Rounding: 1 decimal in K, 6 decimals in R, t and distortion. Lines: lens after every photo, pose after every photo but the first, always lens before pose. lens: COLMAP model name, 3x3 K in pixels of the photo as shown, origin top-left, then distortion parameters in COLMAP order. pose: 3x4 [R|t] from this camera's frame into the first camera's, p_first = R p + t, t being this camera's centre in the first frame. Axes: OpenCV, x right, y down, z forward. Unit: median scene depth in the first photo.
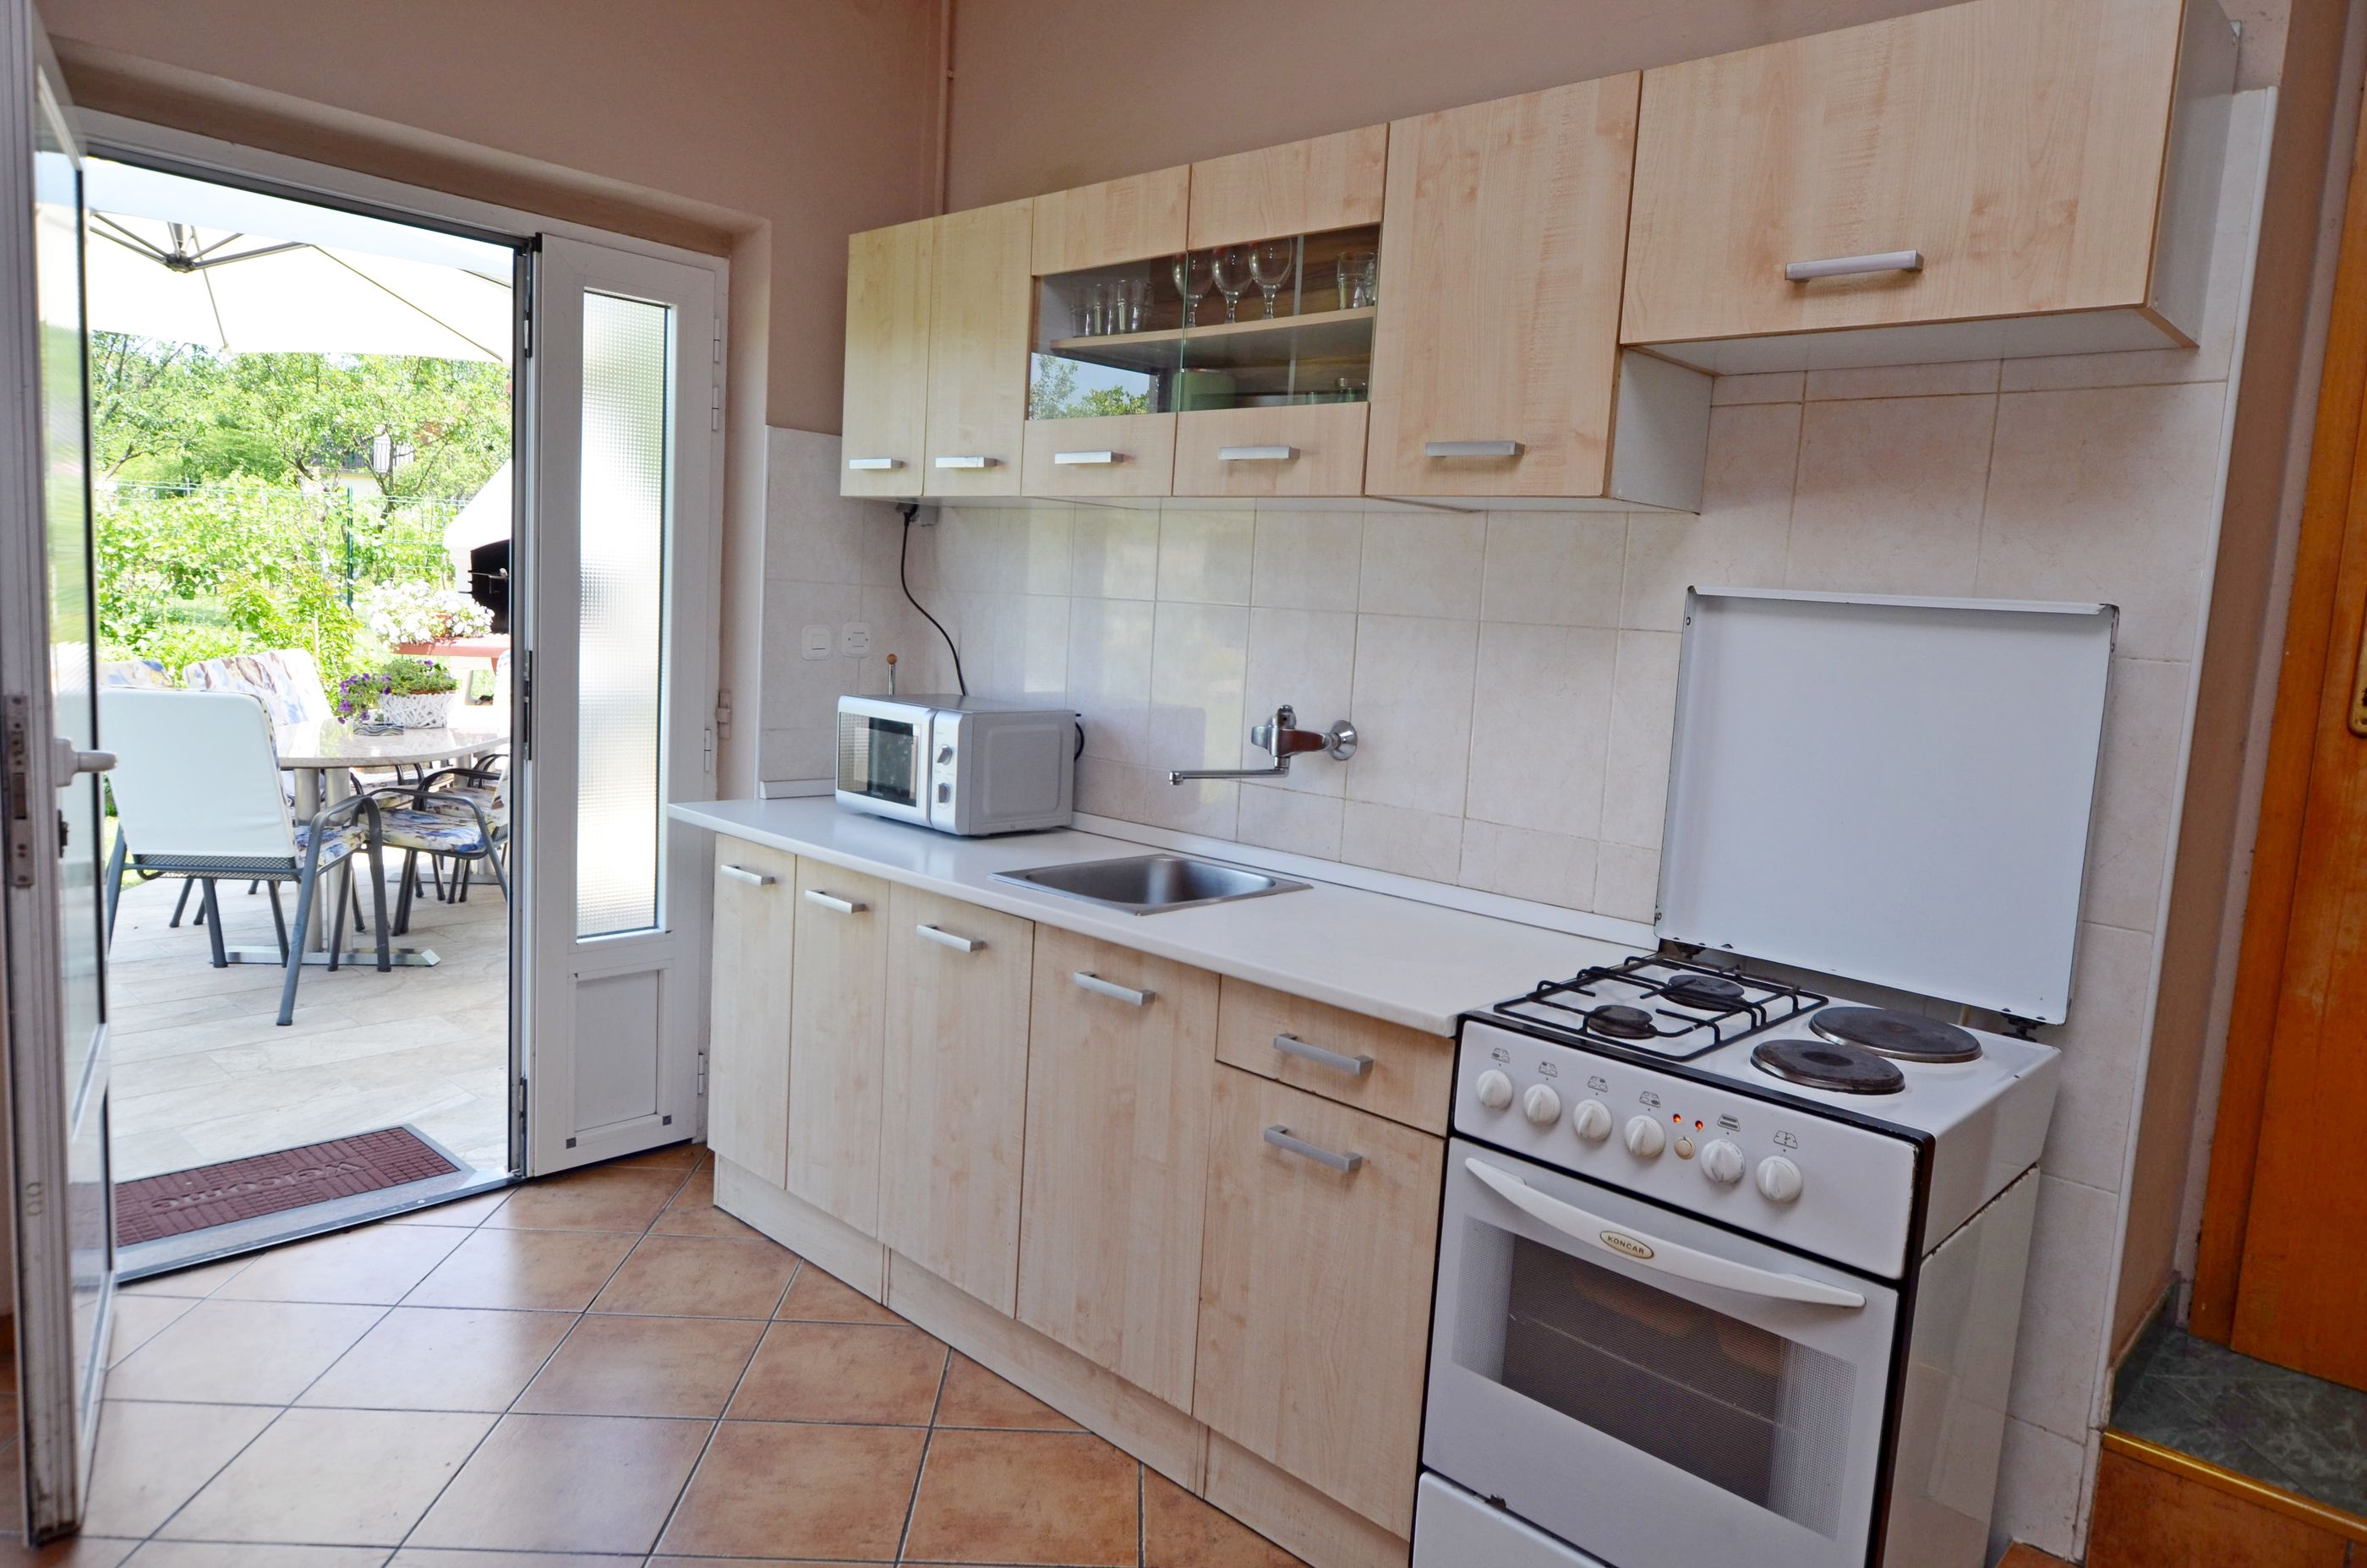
lens RADIAL K [[1487.7, 0, 1189.3], [0, 1487.7, 774.0], [0, 0, 1]] dist [-0.005423, 0.006766]
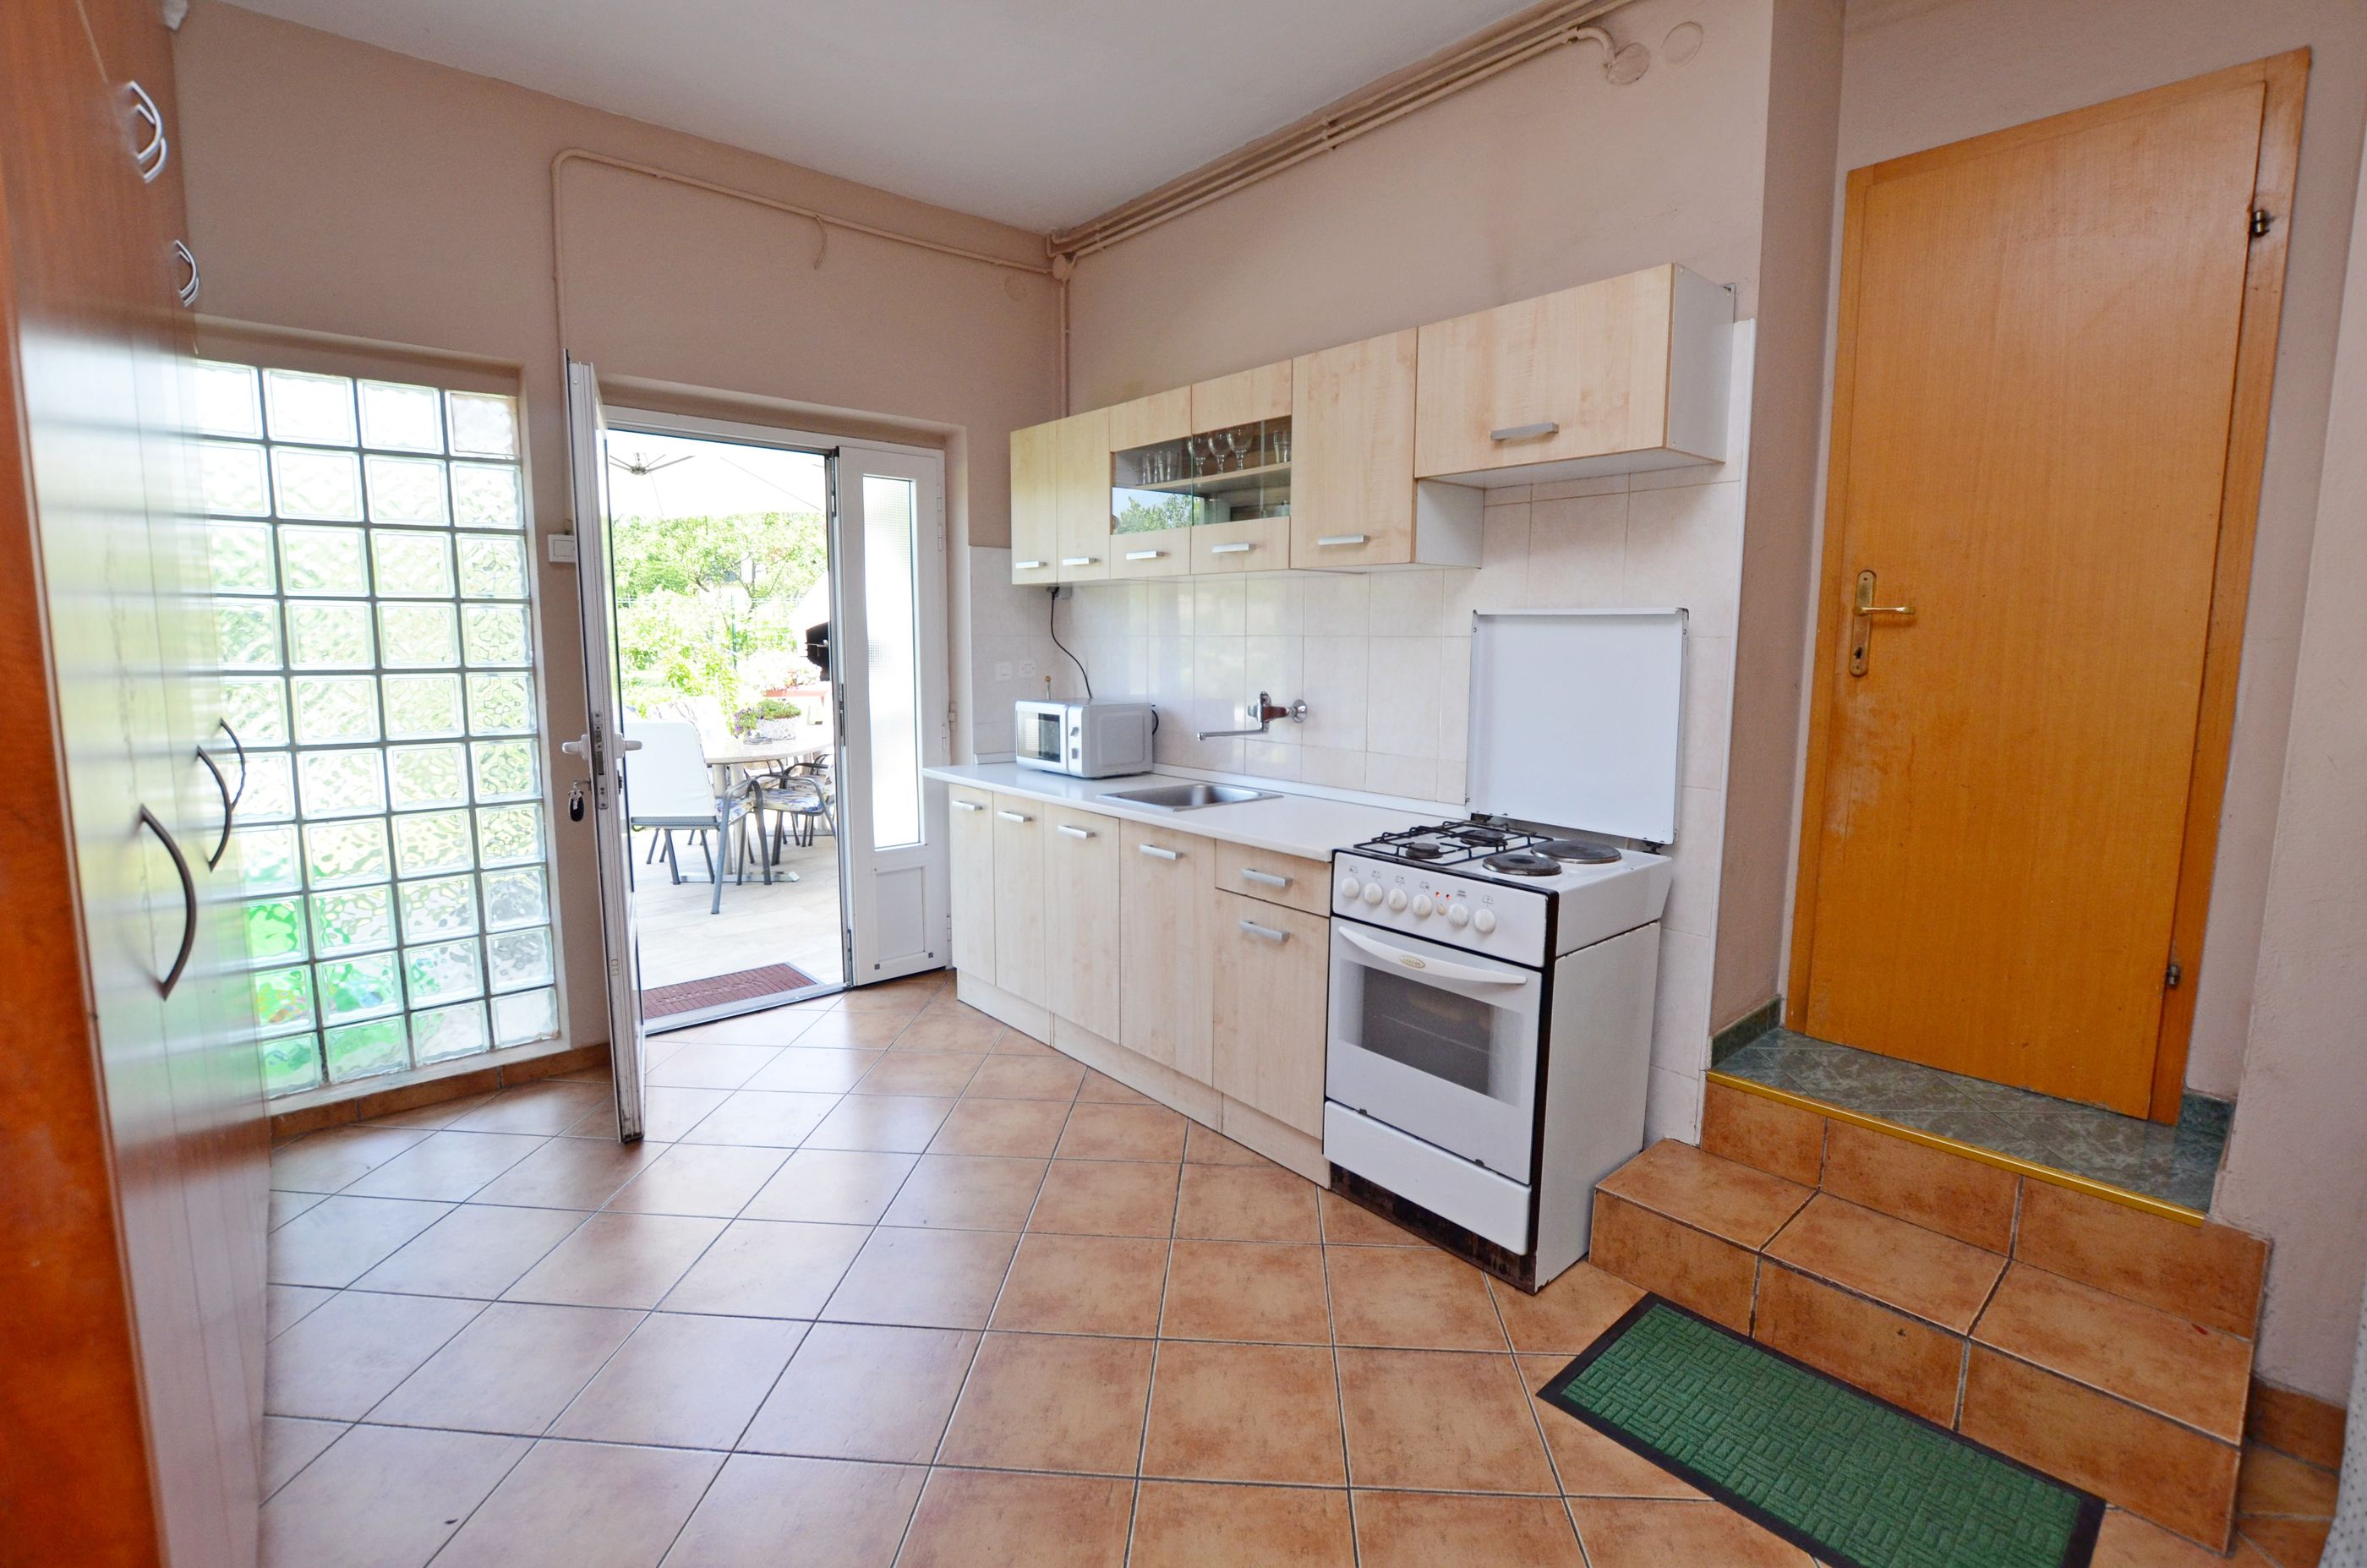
lens RADIAL K [[1043.7, 0, 1187.3], [0, 1043.7, 772.3], [0, 0, 1]] dist [-0.029784, 0.001243]
pose [[0.993928, -0.039815, -0.102573, 0.102711], [0.040701, 0.999150, 0.006551, 0.037446], [0.102225, -0.010686, 0.994704, -0.223567]]
